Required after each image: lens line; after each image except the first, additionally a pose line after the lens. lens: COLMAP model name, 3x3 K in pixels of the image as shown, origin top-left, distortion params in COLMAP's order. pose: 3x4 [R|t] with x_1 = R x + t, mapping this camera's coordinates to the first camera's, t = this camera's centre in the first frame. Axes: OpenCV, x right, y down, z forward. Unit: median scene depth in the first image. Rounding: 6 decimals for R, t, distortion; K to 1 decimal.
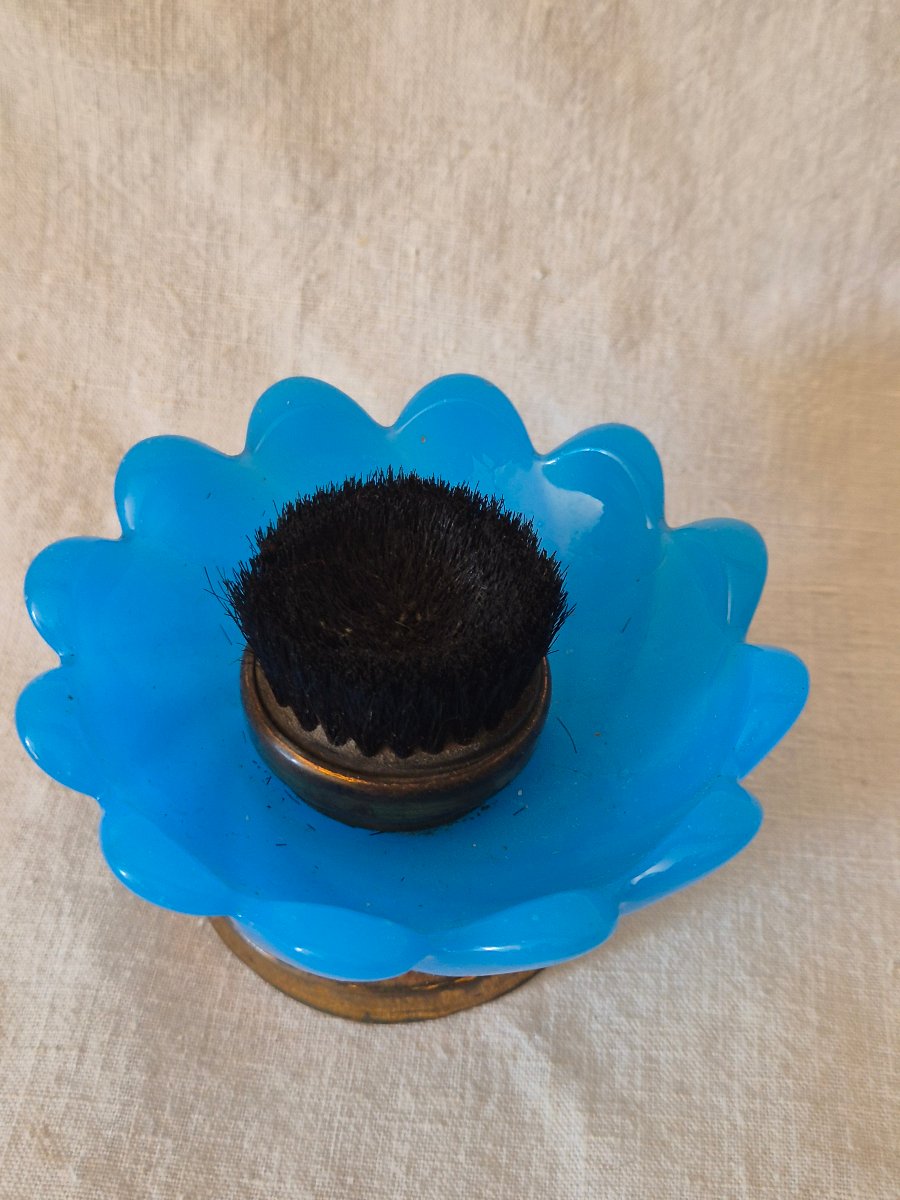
lens RADIAL K [[1677.0, 0, 442.8], [0, 1677.0, 597.1], [0, 0, 1]] dist [0.014470, 0.000000]
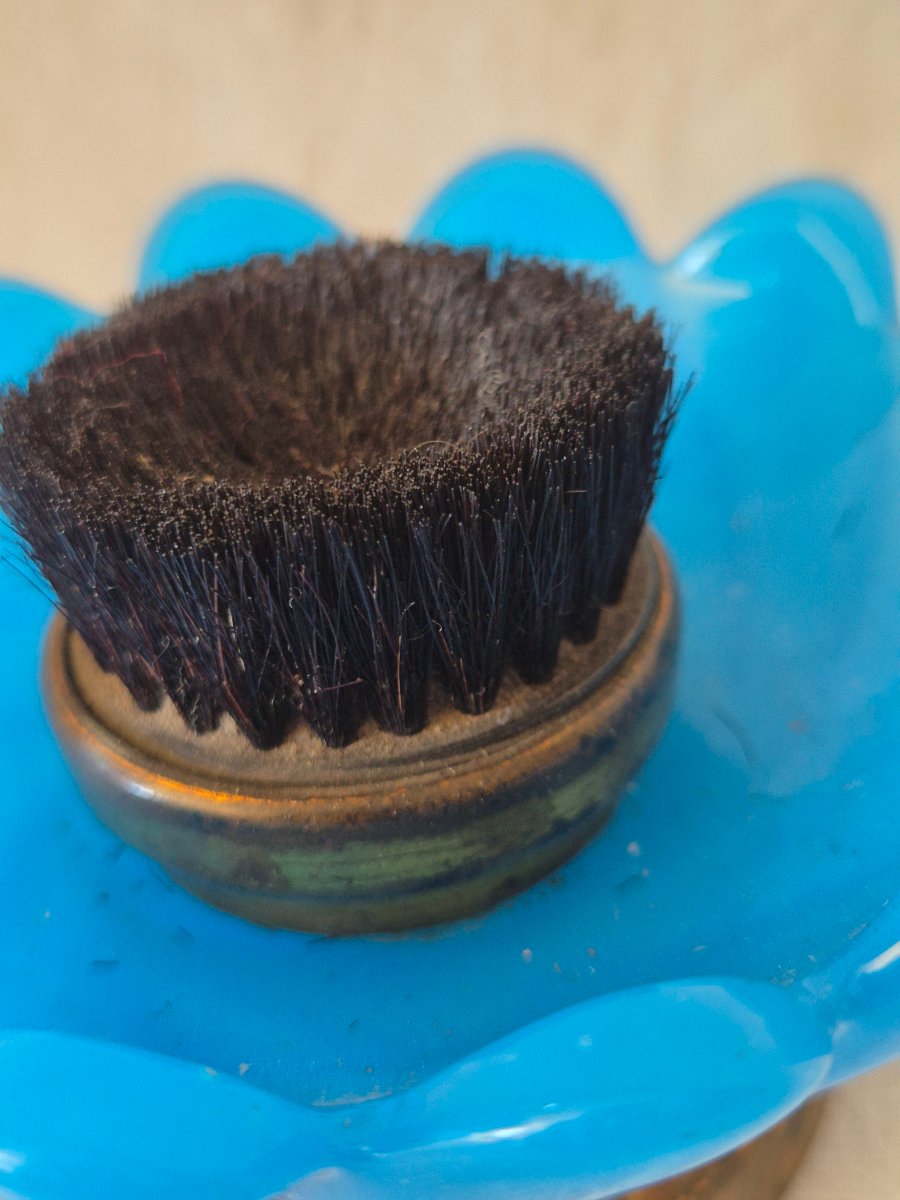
lens RADIAL K [[1765.0, 0, 446.1], [0, 1765.0, 608.4], [0, 0, 1]] dist [-0.007404, 0.000000]
pose [[0.983770, -0.081880, -0.159666, 0.073672], [0.051079, 0.980792, -0.188252, 0.131928], [0.172013, 0.177041, 0.969055, 0.472987]]
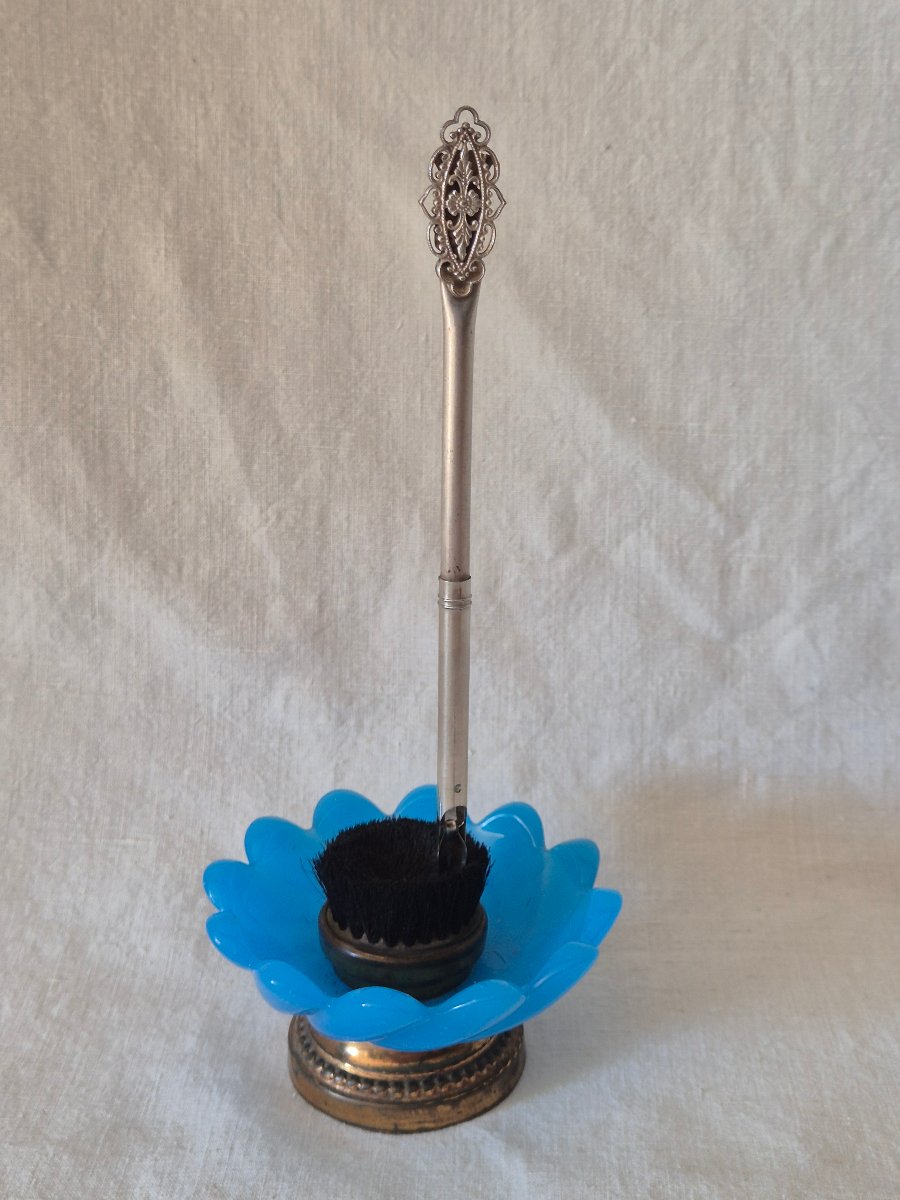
lens RADIAL K [[1765.0, 0, 452.9], [0, 1765.0, 597.6], [0, 0, 1]] dist [-0.007404, 0.000000]
pose [[0.997776, -0.052716, 0.040800, -0.030688], [0.065410, 0.892262, -0.446754, 0.554449], [-0.012853, 0.448429, 0.893726, -0.821045]]
